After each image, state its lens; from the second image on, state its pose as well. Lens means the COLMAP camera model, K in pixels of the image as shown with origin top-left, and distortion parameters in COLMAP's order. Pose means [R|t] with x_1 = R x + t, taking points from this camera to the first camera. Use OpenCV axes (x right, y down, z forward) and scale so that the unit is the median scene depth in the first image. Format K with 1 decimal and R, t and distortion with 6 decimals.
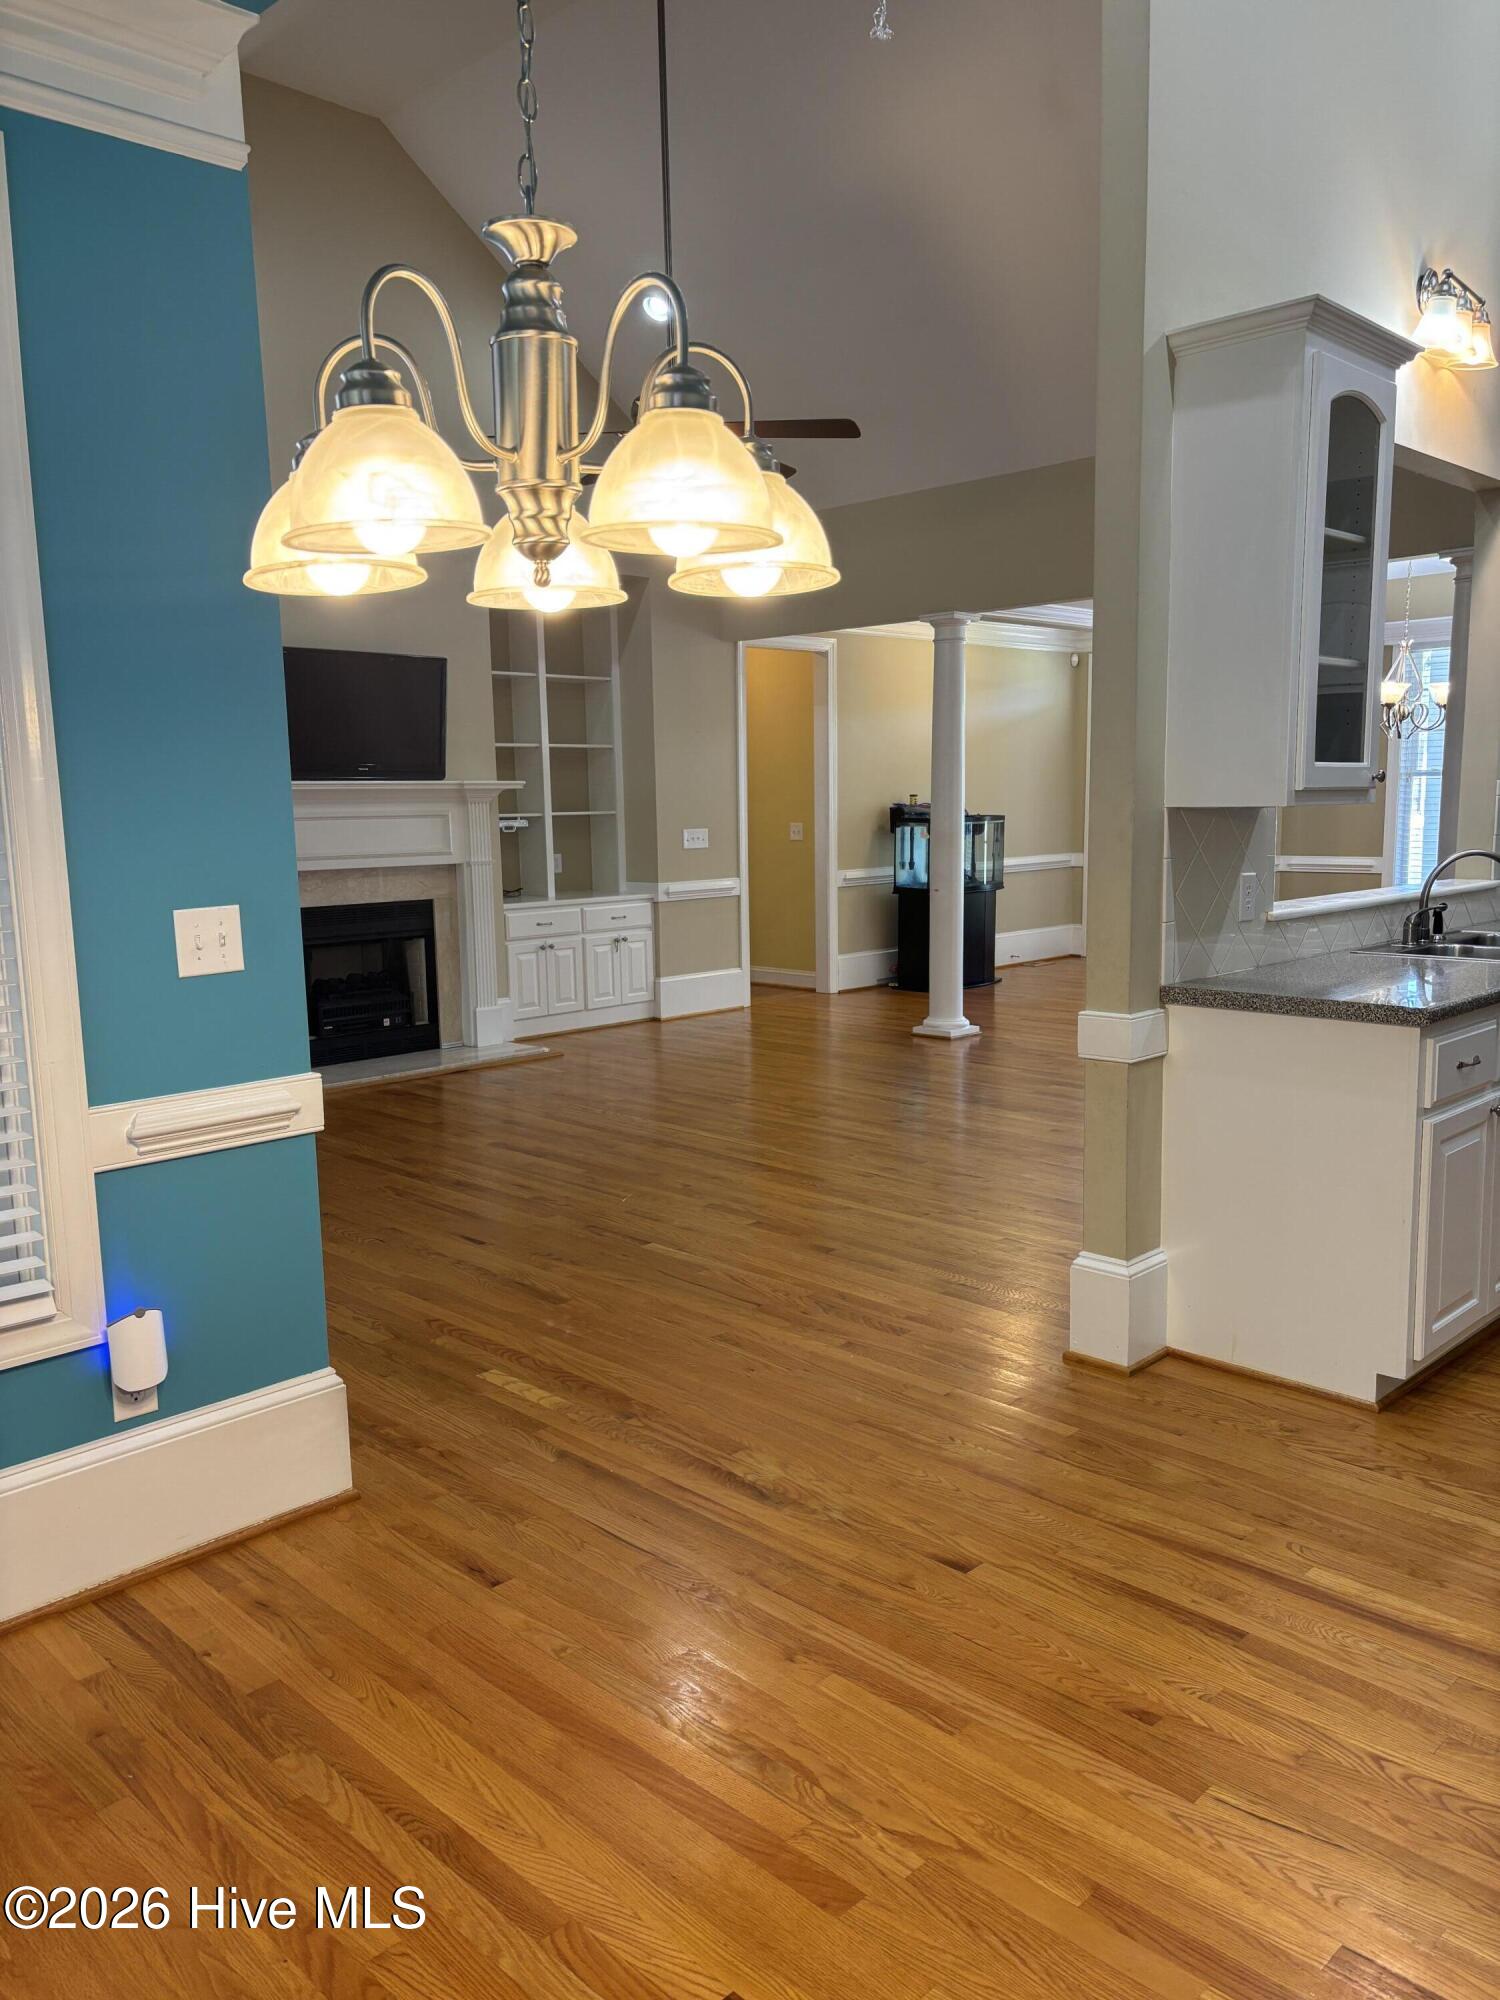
lens RADIAL K [[1504.1, 0, 771.7], [0, 1504.1, 1031.8], [0, 0, 1]] dist [0.055072, -0.065305]
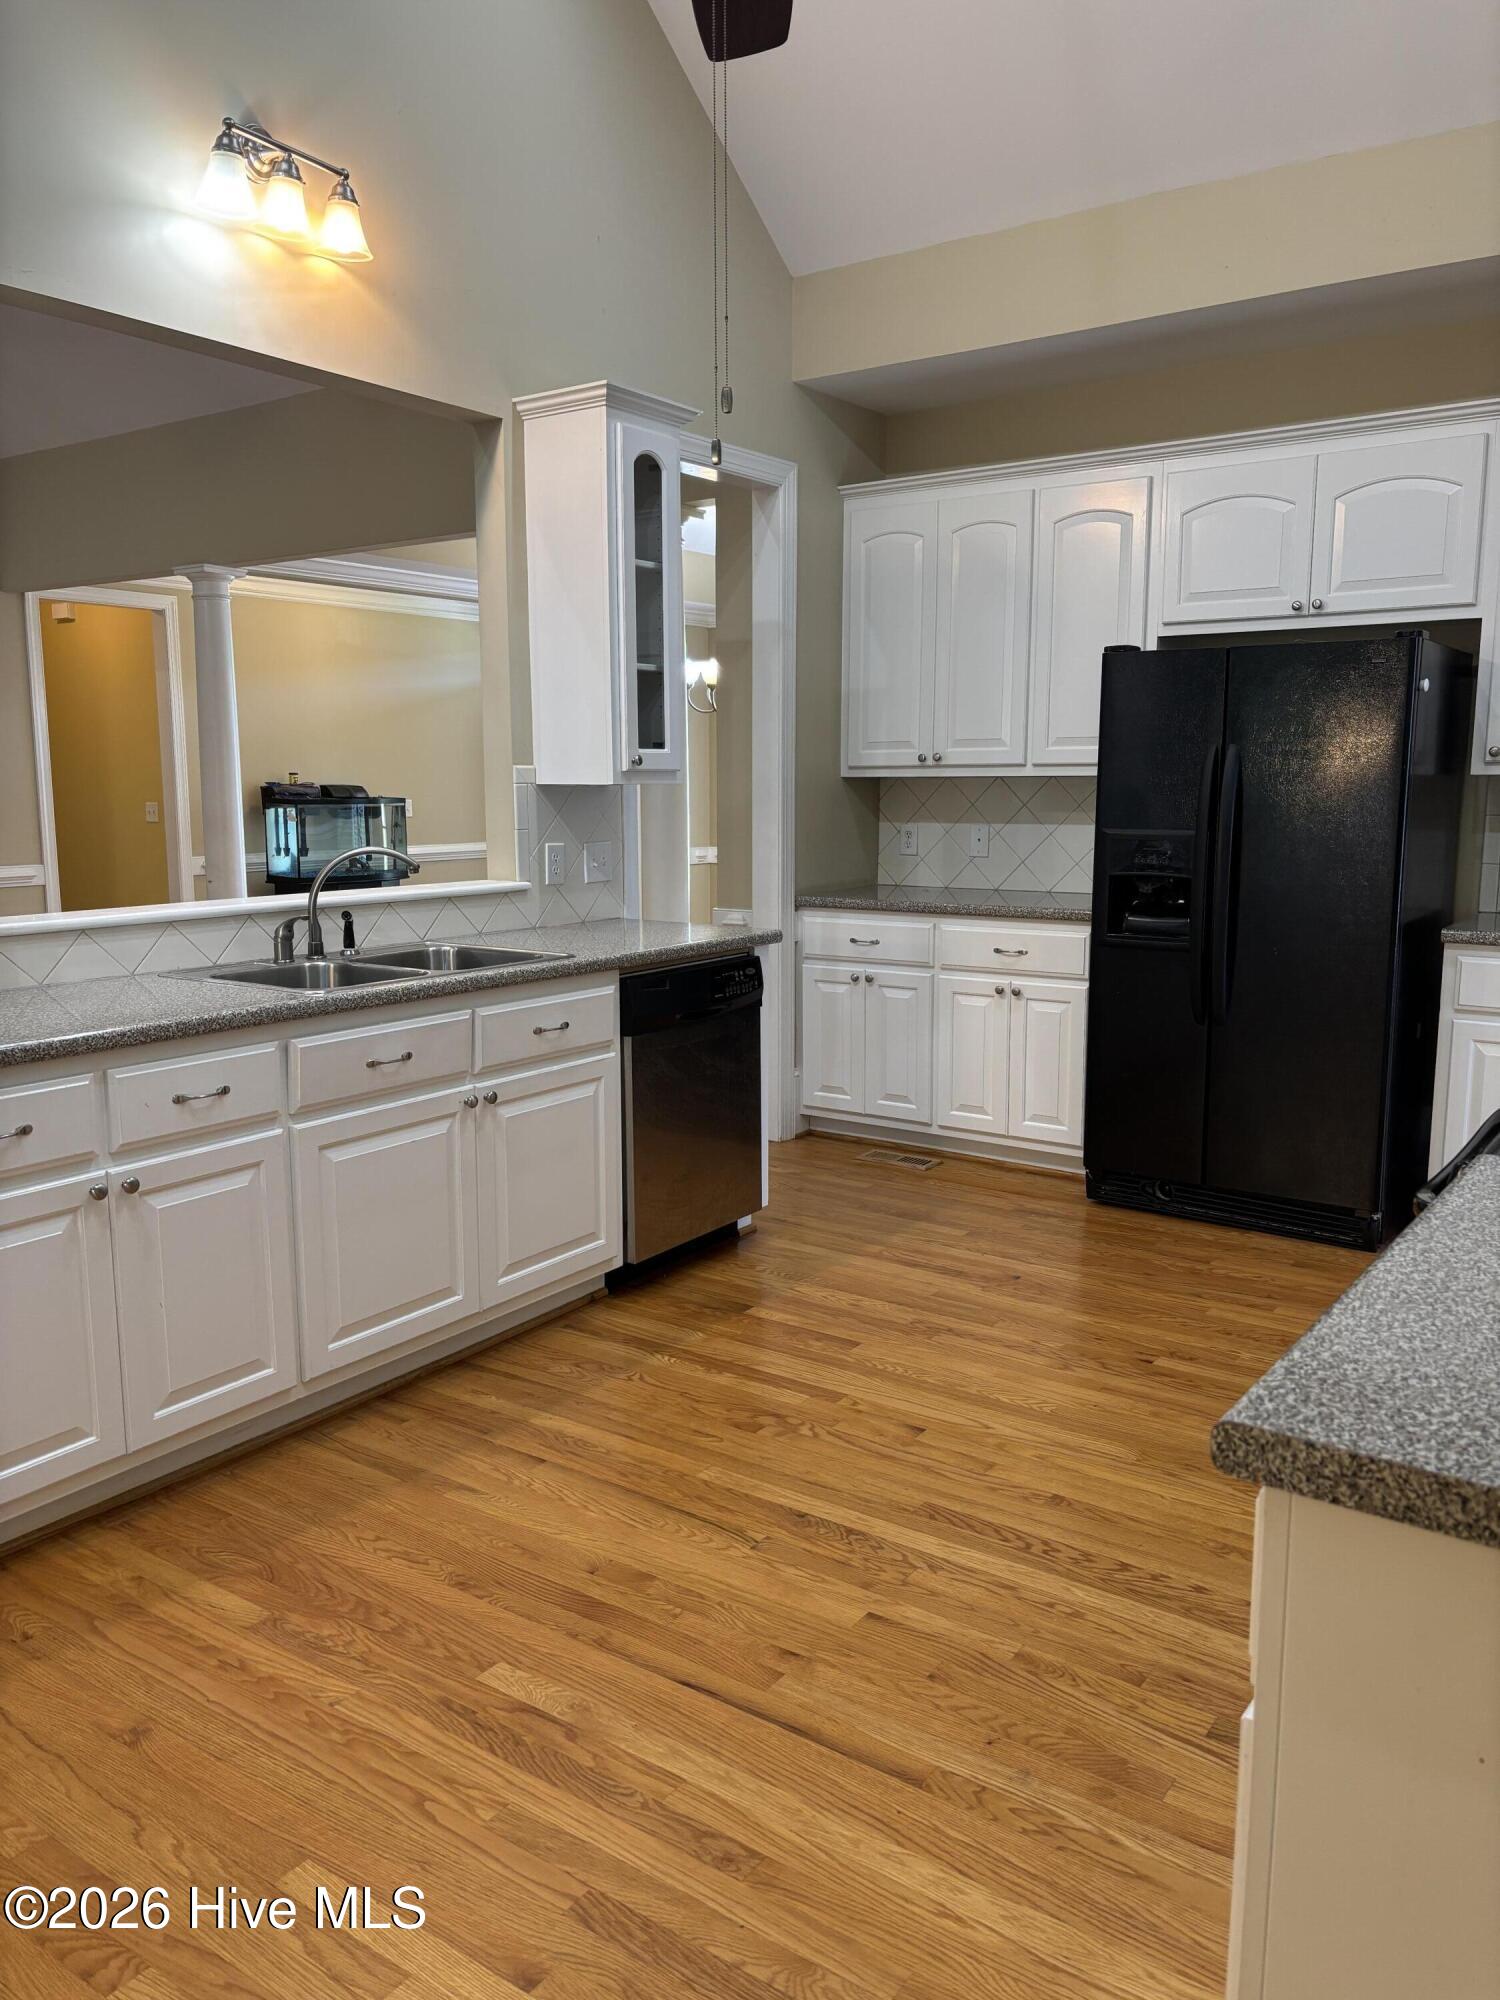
lens RADIAL K [[1504.1, 0, 751.3], [0, 1504.1, 1013.8], [0, 0, 1]] dist [0.055072, -0.065305]
pose [[0.987645, -0.011621, 0.156277, 0.276885], [0.011610, 0.999932, 0.000982, -0.013771], [-0.156277, 0.000844, 0.987713, 0.079330]]
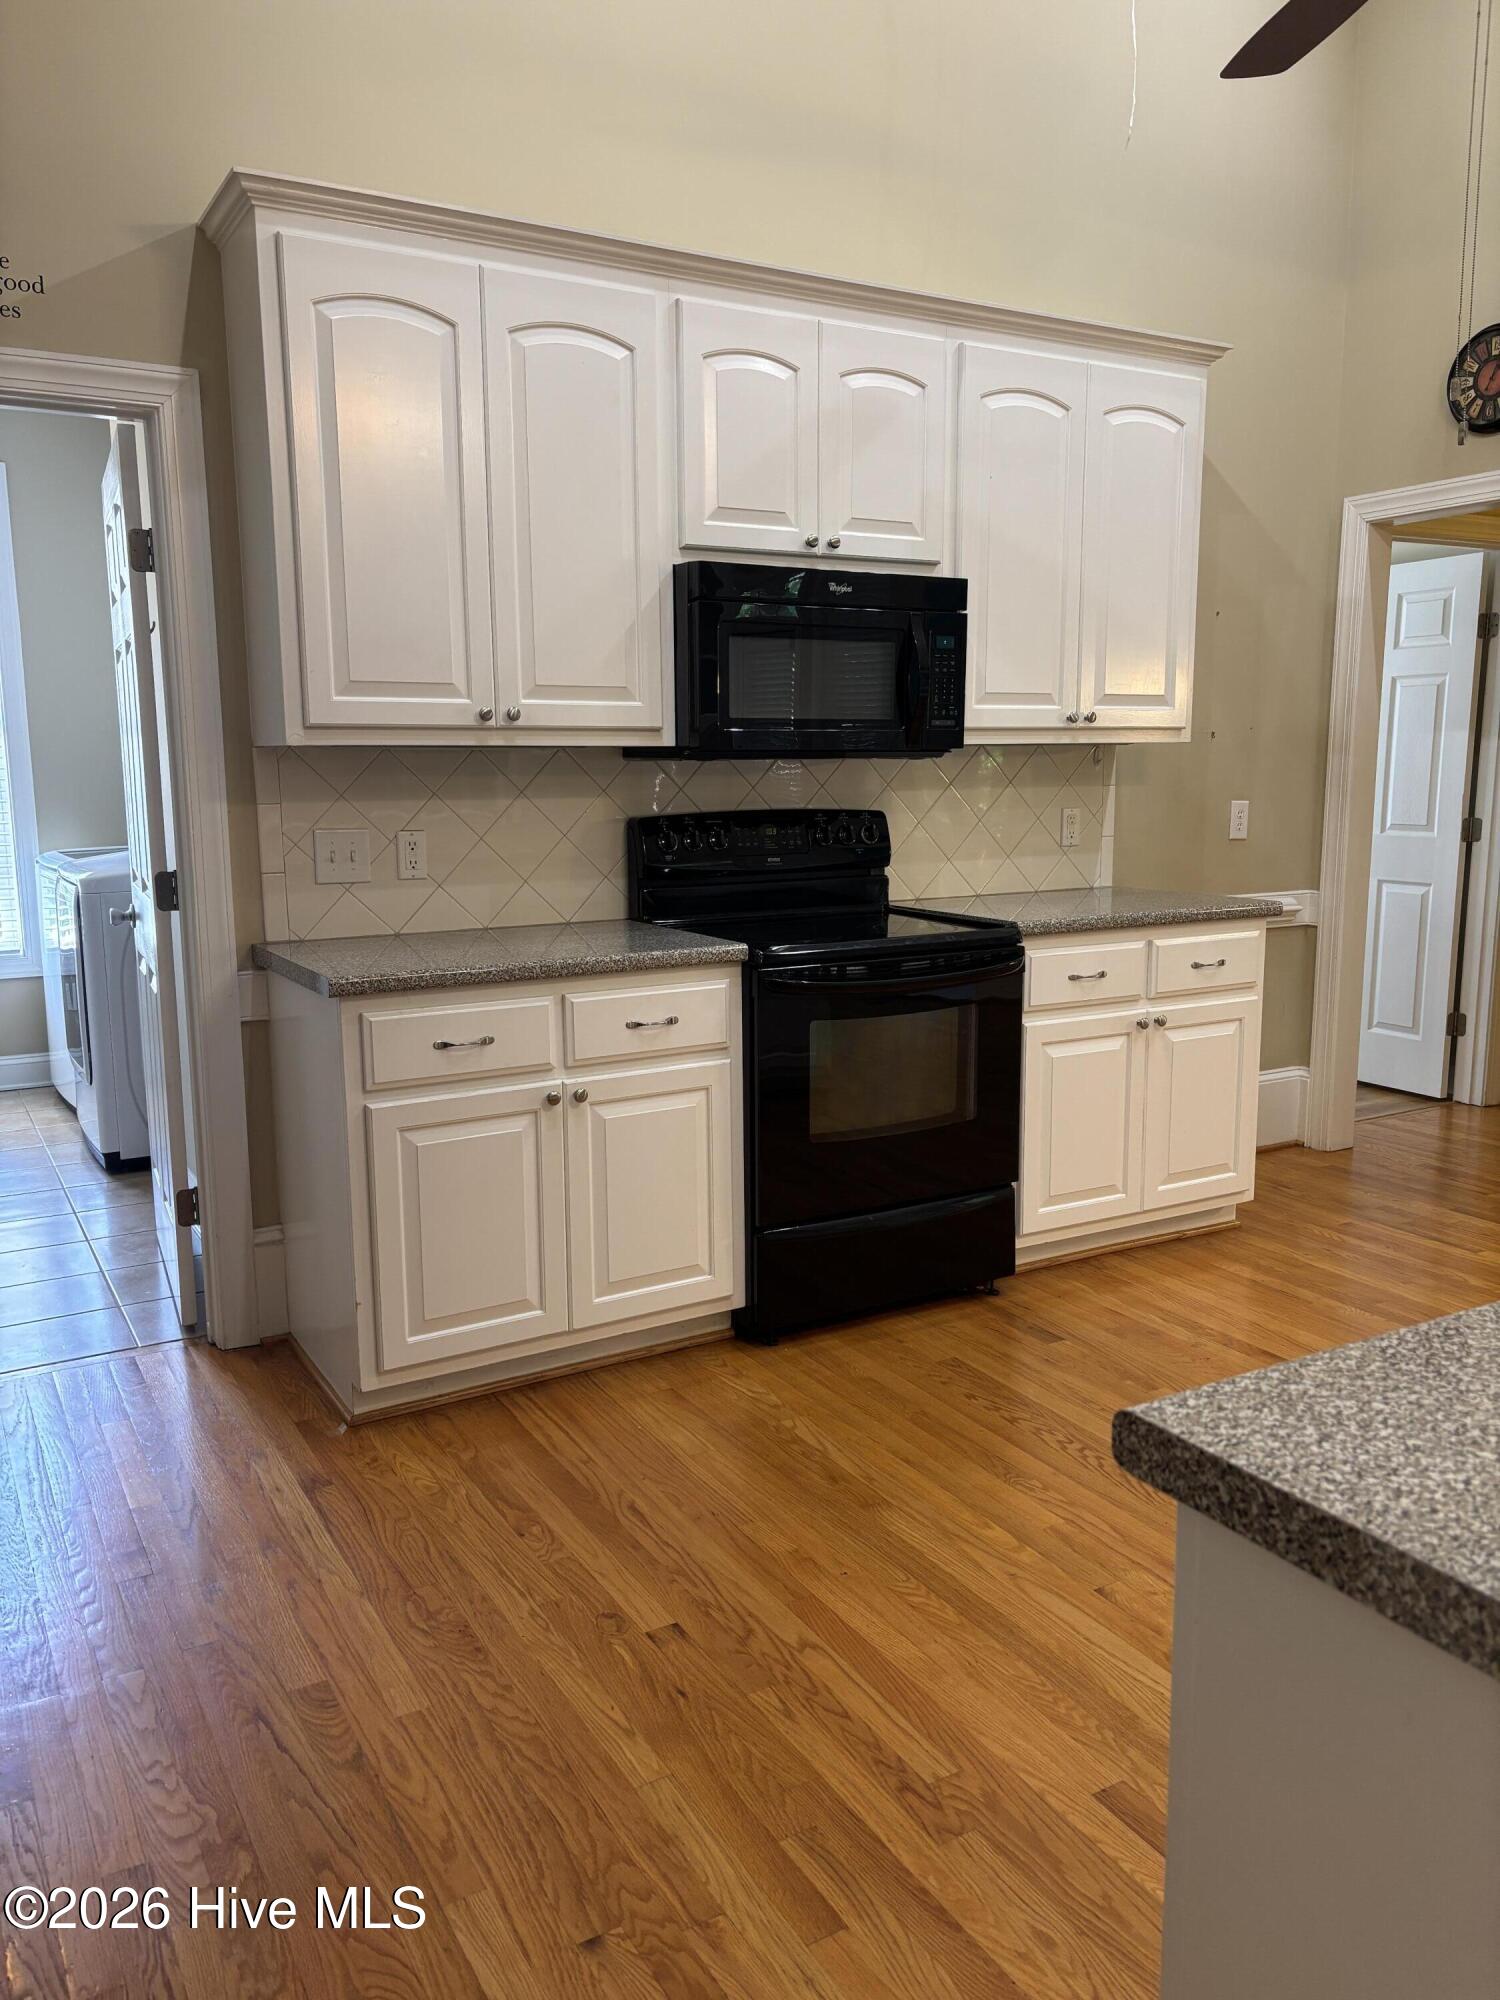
lens RADIAL K [[1504.1, 0, 758.3], [0, 1504.1, 1011.6], [0, 0, 1]] dist [0.055072, -0.065305]
pose [[-0.961622, -0.022831, 0.273427, 0.360045], [0.064758, 0.949494, 0.307030, -0.101717], [-0.266627, 0.312953, -0.911576, 0.666904]]
